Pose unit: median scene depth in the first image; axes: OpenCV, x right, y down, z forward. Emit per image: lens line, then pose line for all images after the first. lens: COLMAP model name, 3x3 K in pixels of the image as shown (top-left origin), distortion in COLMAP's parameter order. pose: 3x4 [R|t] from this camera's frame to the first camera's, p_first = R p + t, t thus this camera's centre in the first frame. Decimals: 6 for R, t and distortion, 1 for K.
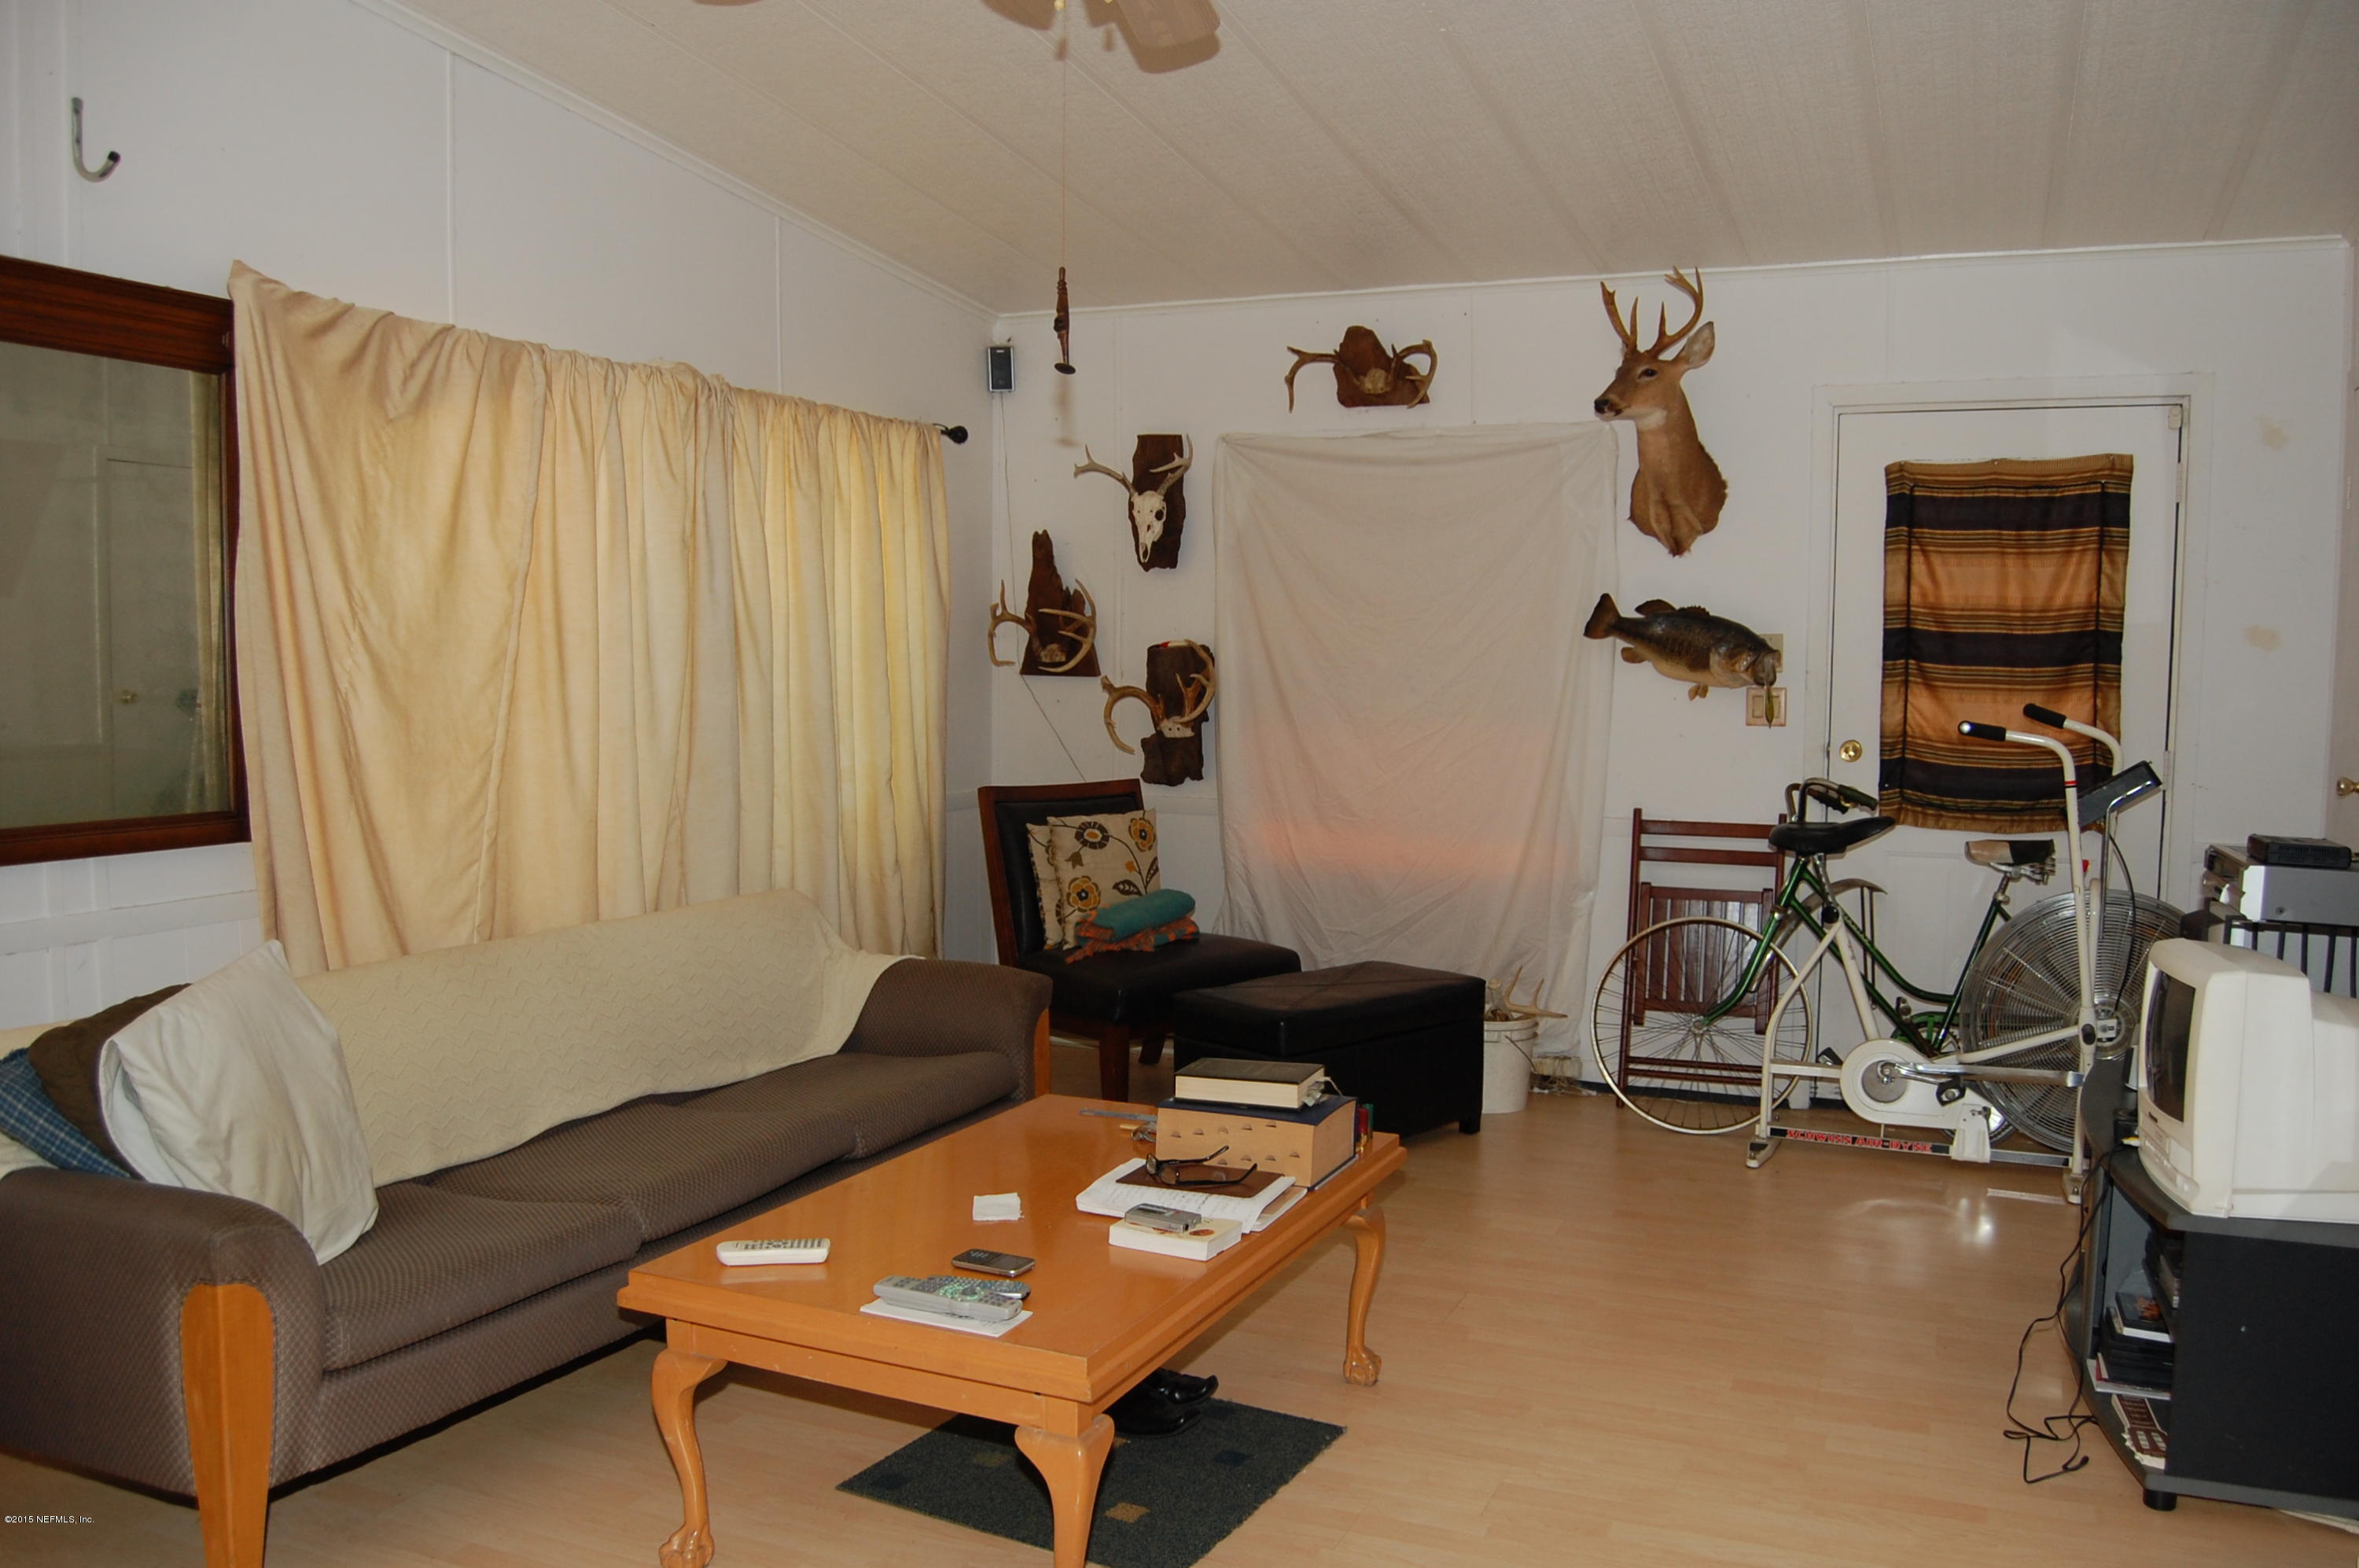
lens RADIAL K [[1854.9, 0, 1193.2], [0, 1854.9, 790.4], [0, 0, 1]] dist [-0.082503, 0.020457]
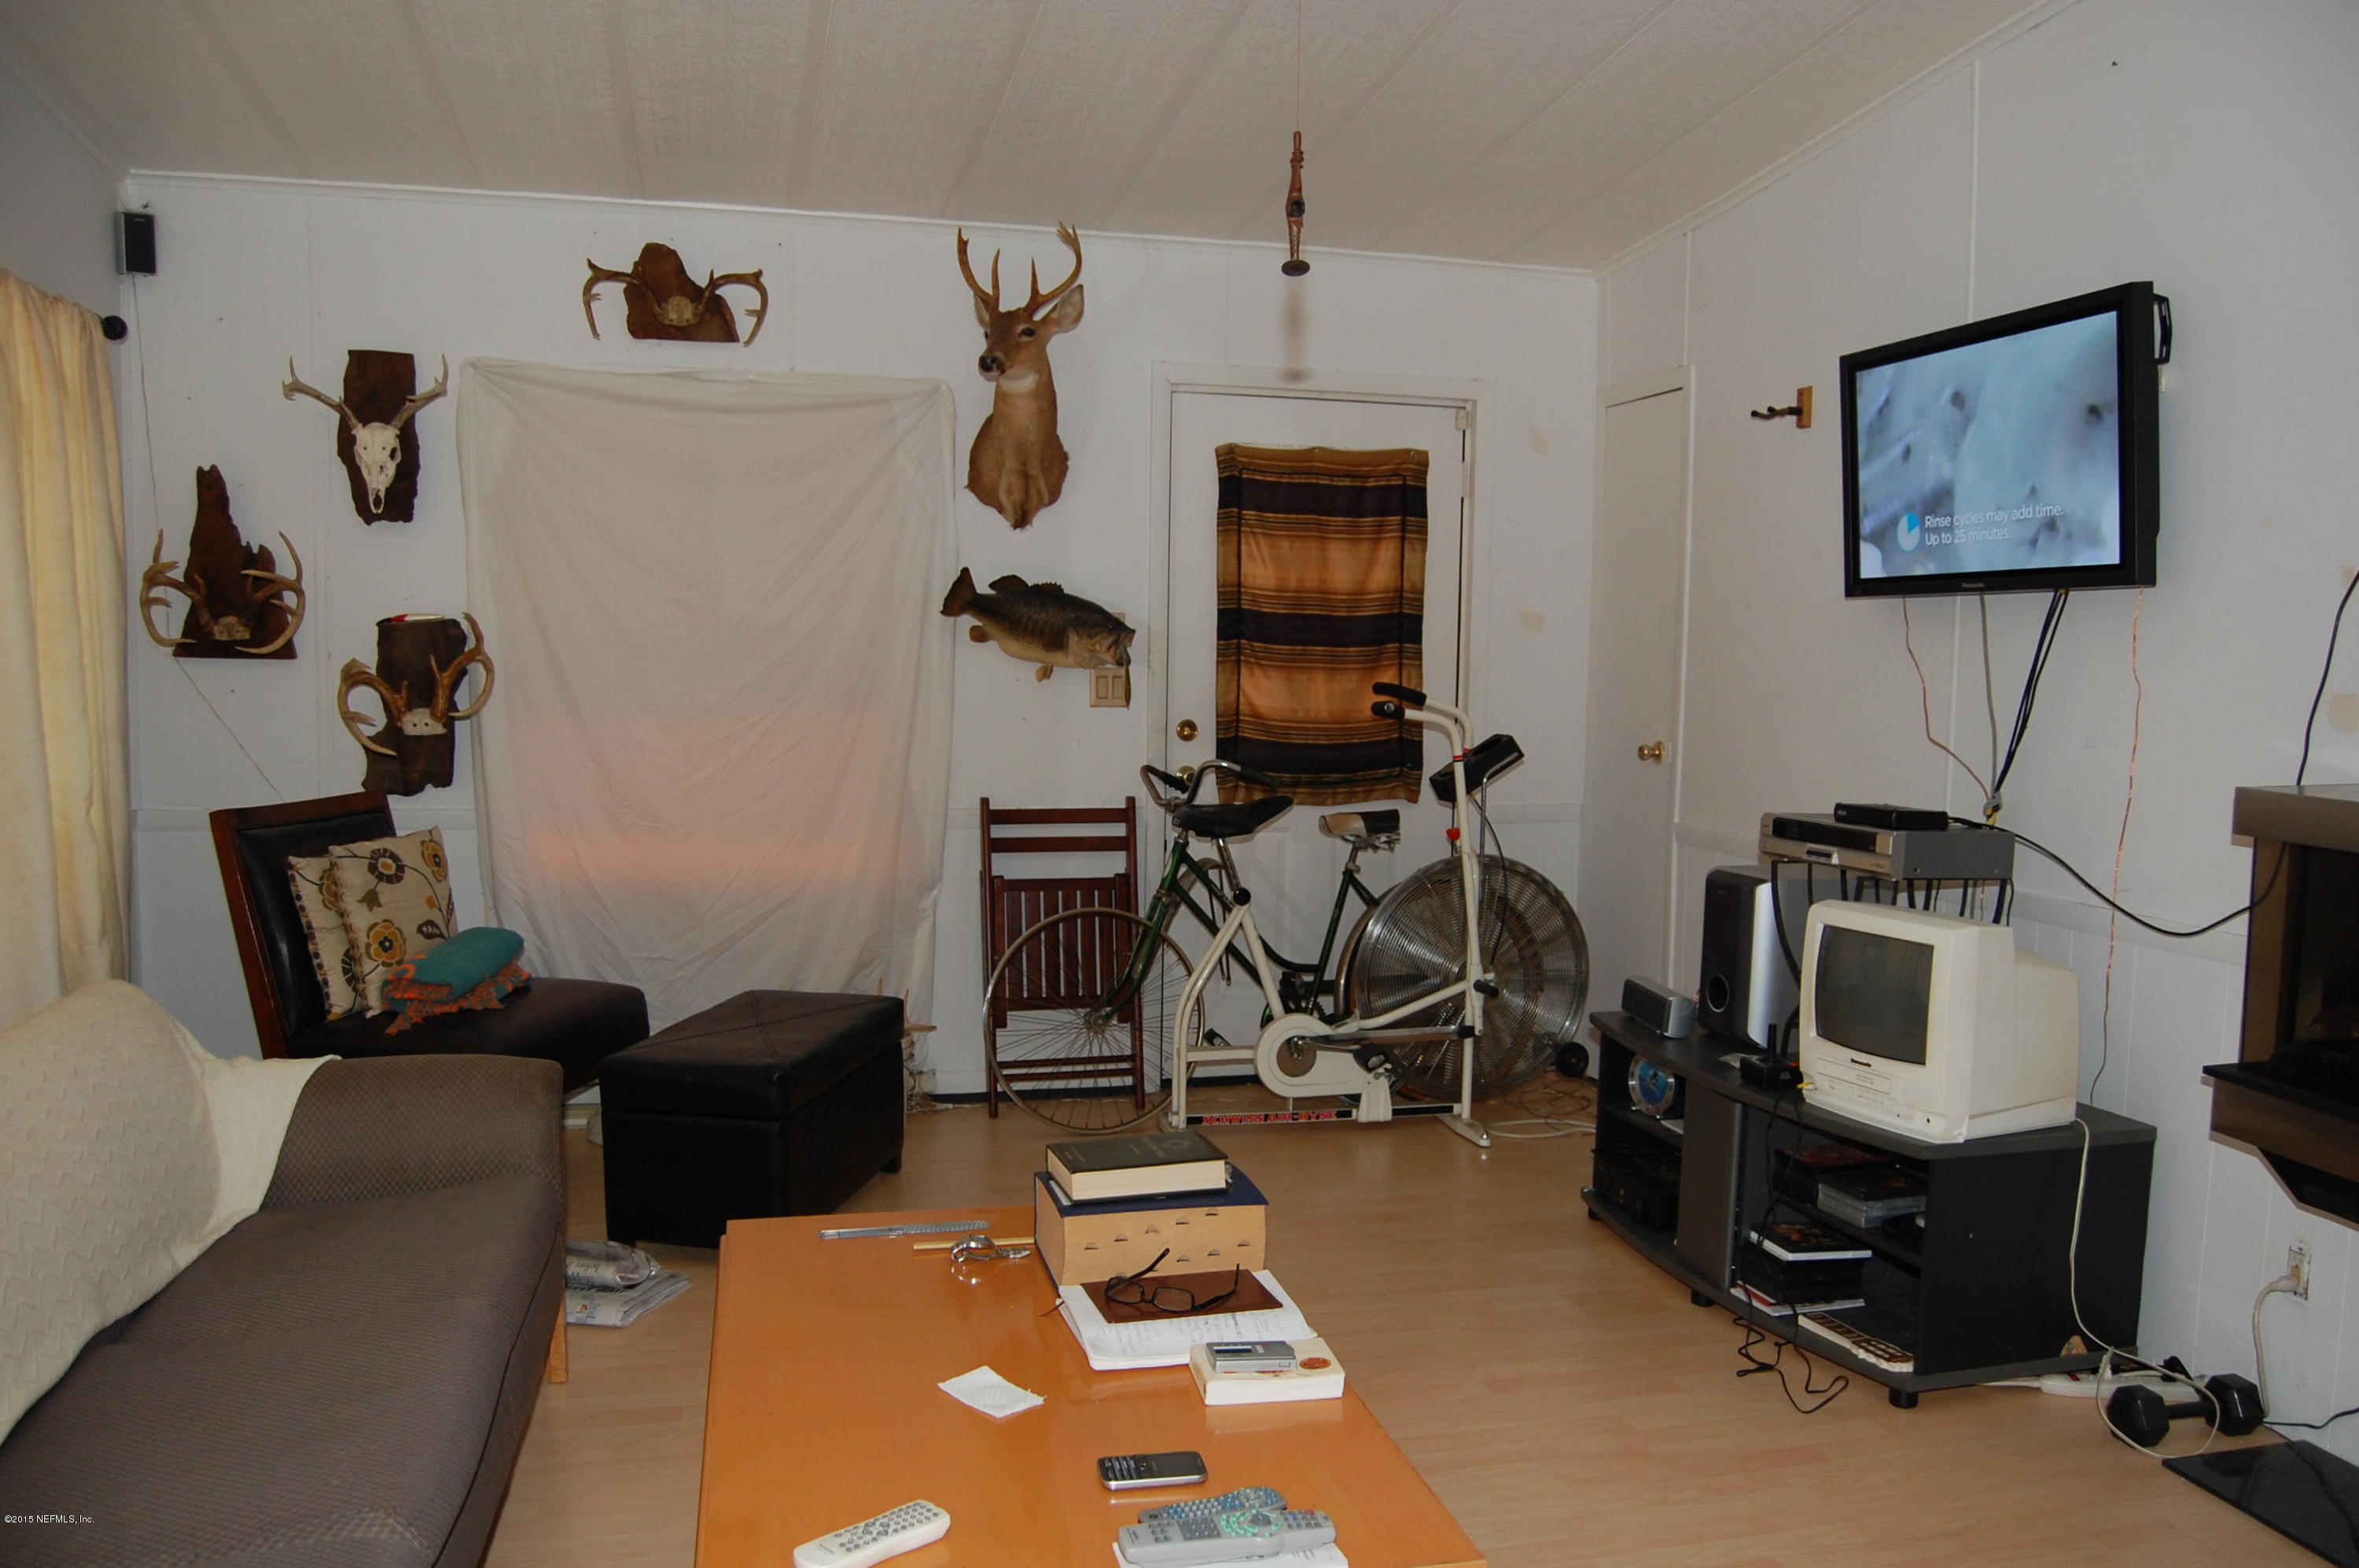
lens RADIAL K [[1854.9, 0, 1188.3], [0, 1854.9, 792.4], [0, 0, 1]] dist [-0.082503, 0.020457]
pose [[0.788371, -0.045954, 0.613481, -0.261214], [0.034428, 0.998939, 0.030585, -0.018535], [-0.614236, -0.002991, 0.789117, 0.199129]]
